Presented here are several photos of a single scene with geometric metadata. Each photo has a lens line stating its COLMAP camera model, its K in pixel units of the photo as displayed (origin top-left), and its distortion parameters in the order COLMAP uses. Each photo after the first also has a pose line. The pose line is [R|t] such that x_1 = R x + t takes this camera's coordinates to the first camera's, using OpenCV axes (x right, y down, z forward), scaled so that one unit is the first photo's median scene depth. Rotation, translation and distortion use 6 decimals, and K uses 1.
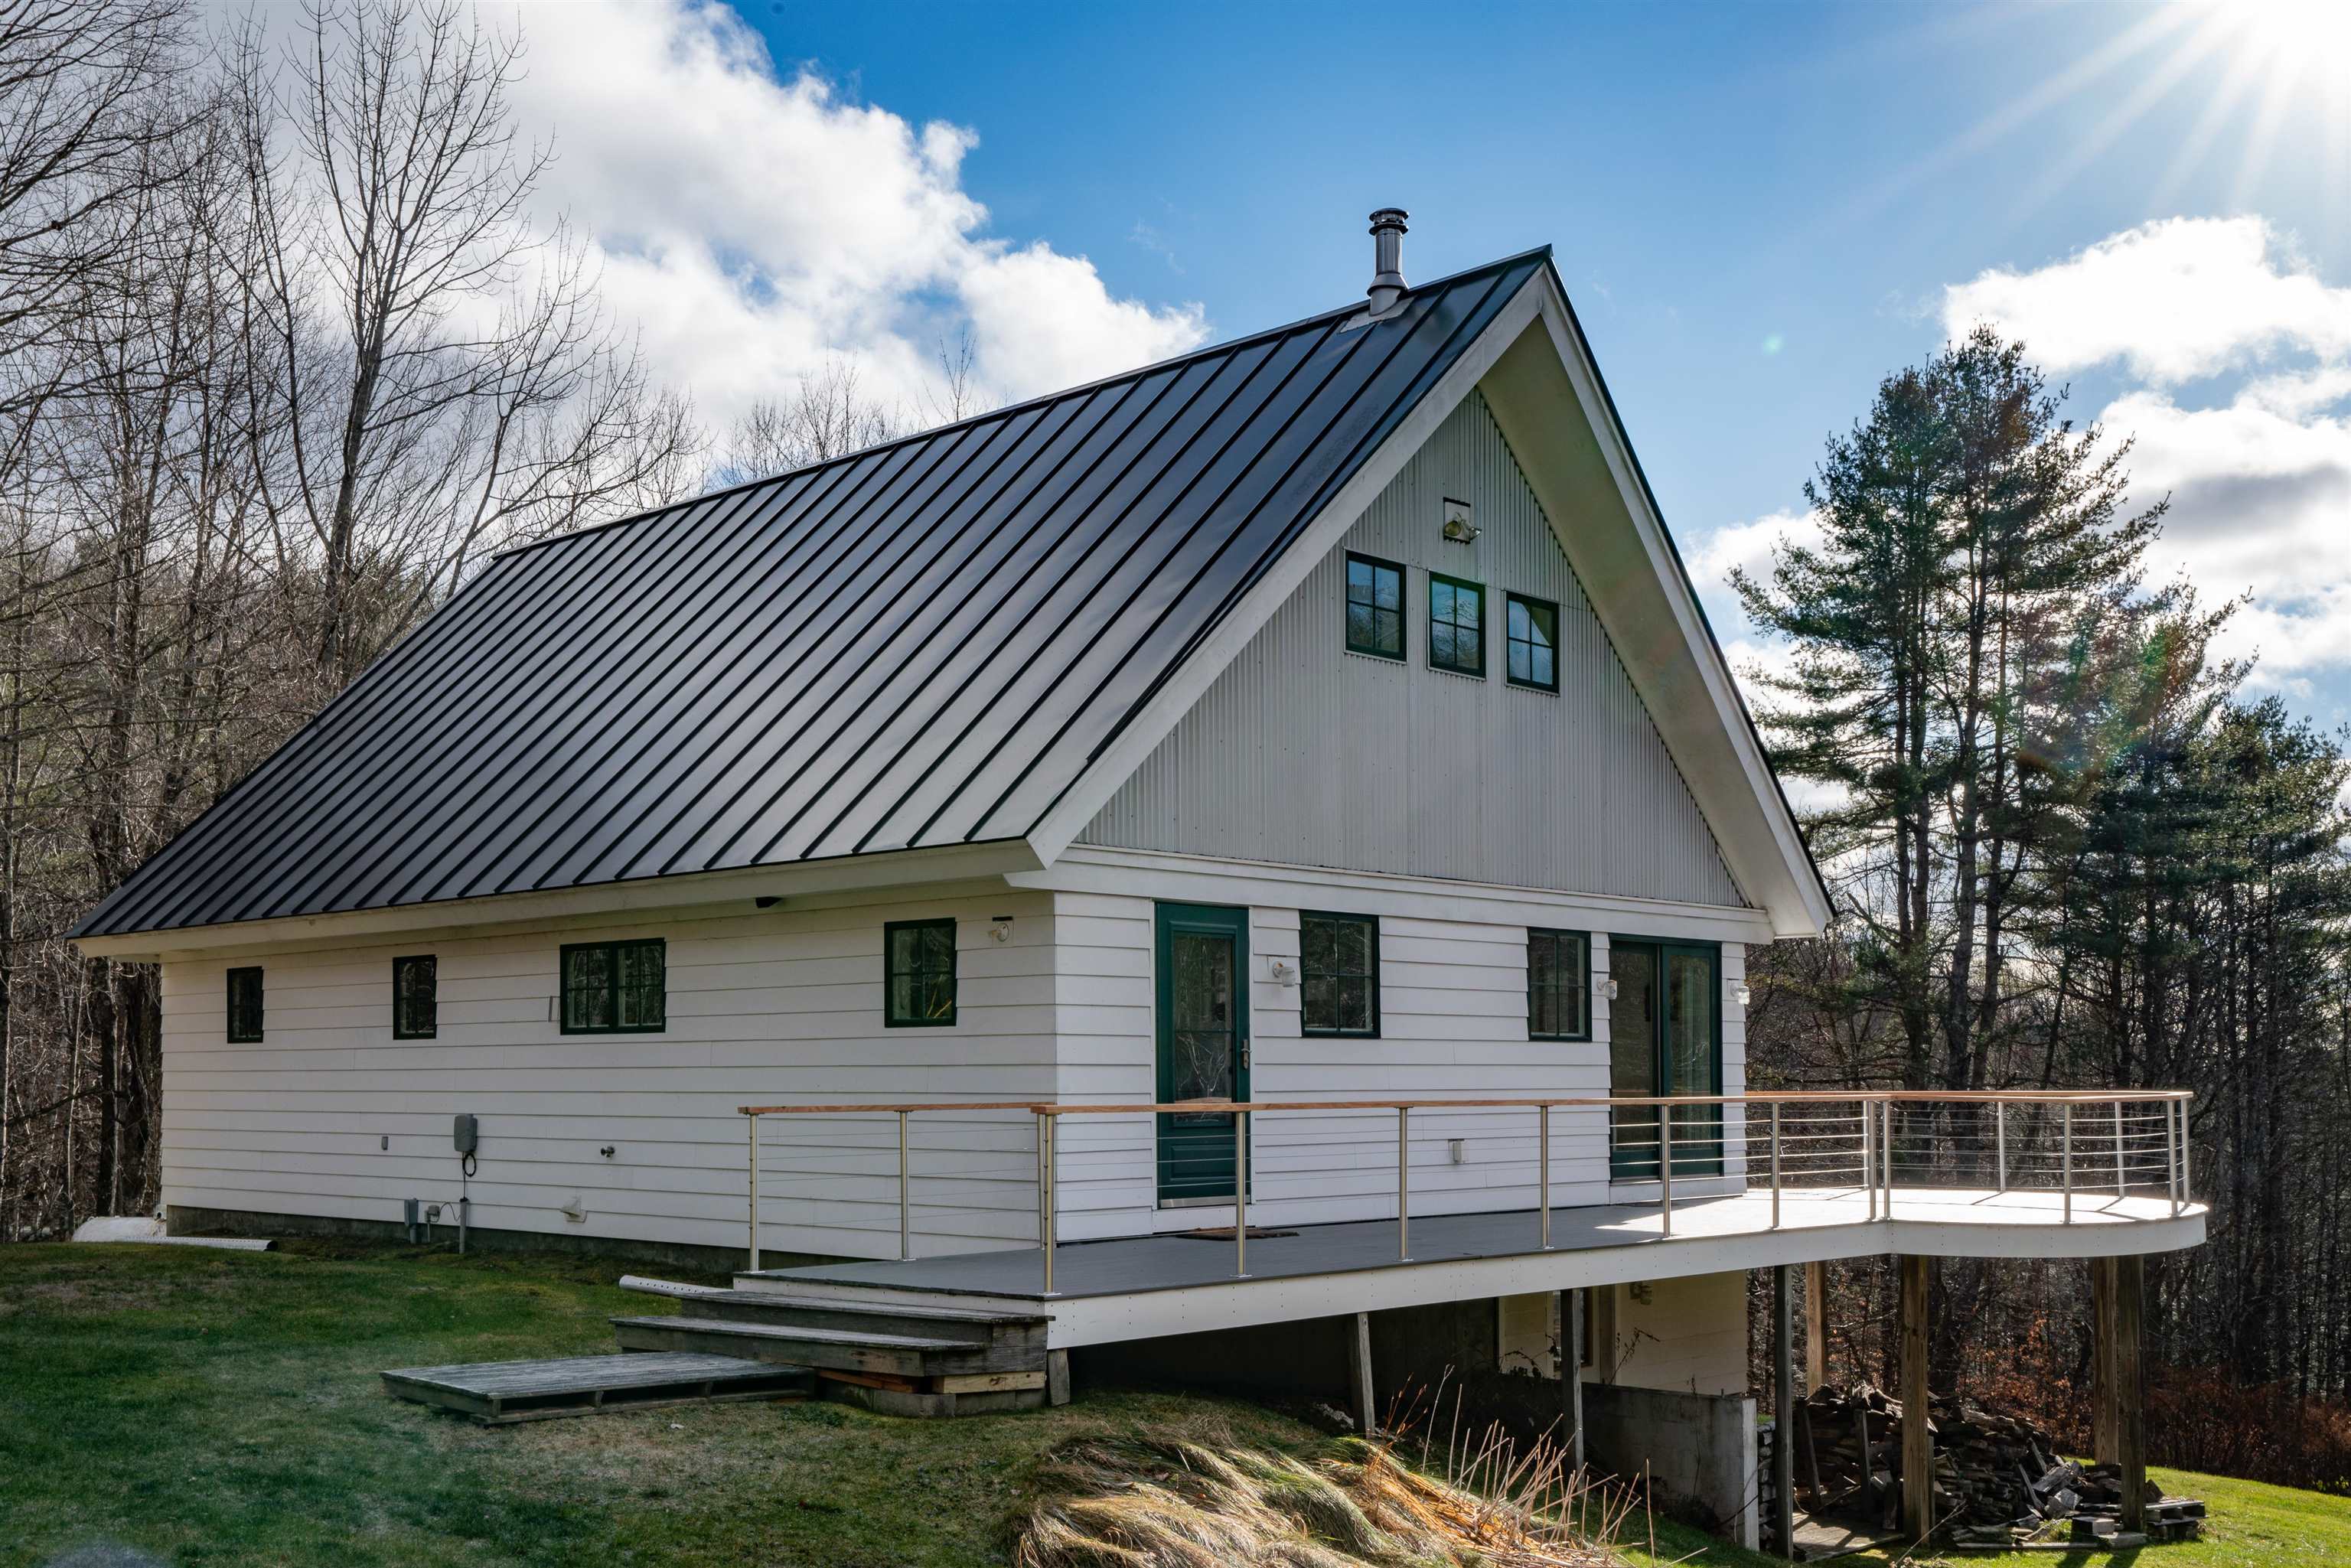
lens RADIAL K [[2347.7, 0, 1159.6], [0, 2347.7, 943.8], [0, 0, 1]] dist [0.055067, 0.007247]
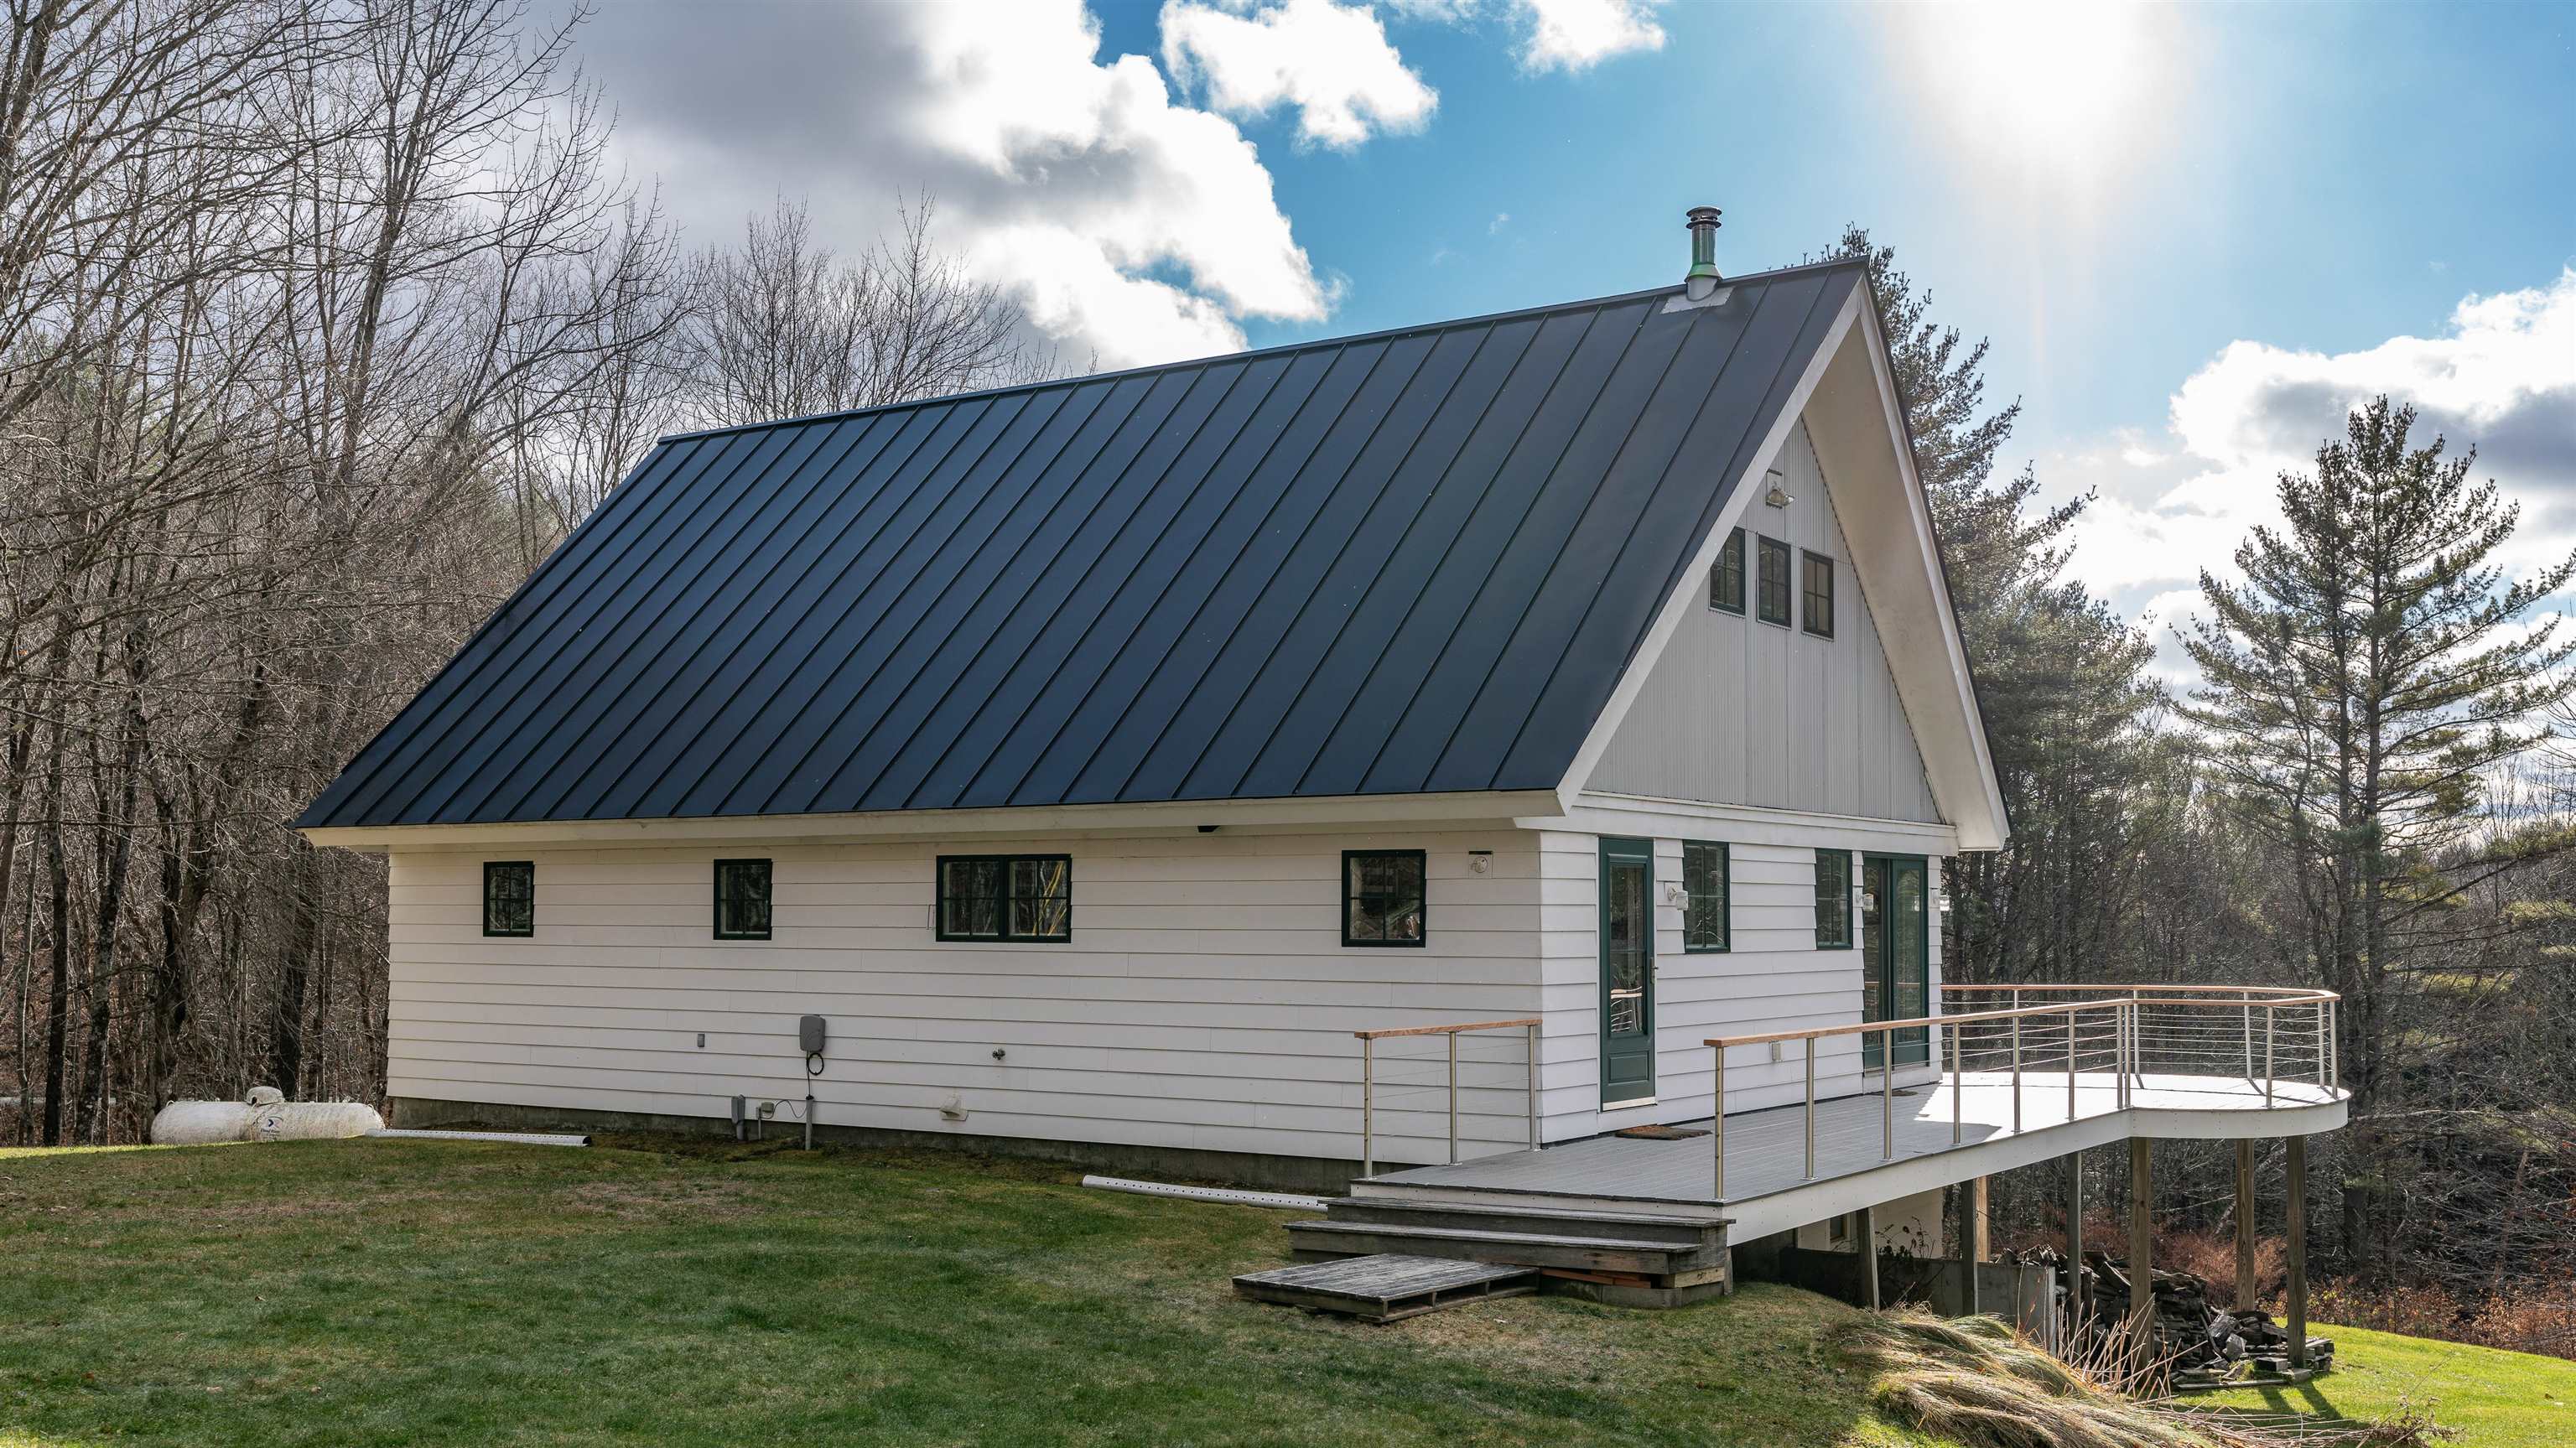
lens RADIAL K [[2458.2, 0, 1288.0], [0, 2458.2, 724.0], [0, 0, 1]] dist [-0.007071, -0.016281]
pose [[0.984827, 0.017966, 0.172608, -0.298303], [-0.014060, 0.999617, -0.023827, -0.035374], [-0.172970, 0.021039, 0.984702, -0.110430]]
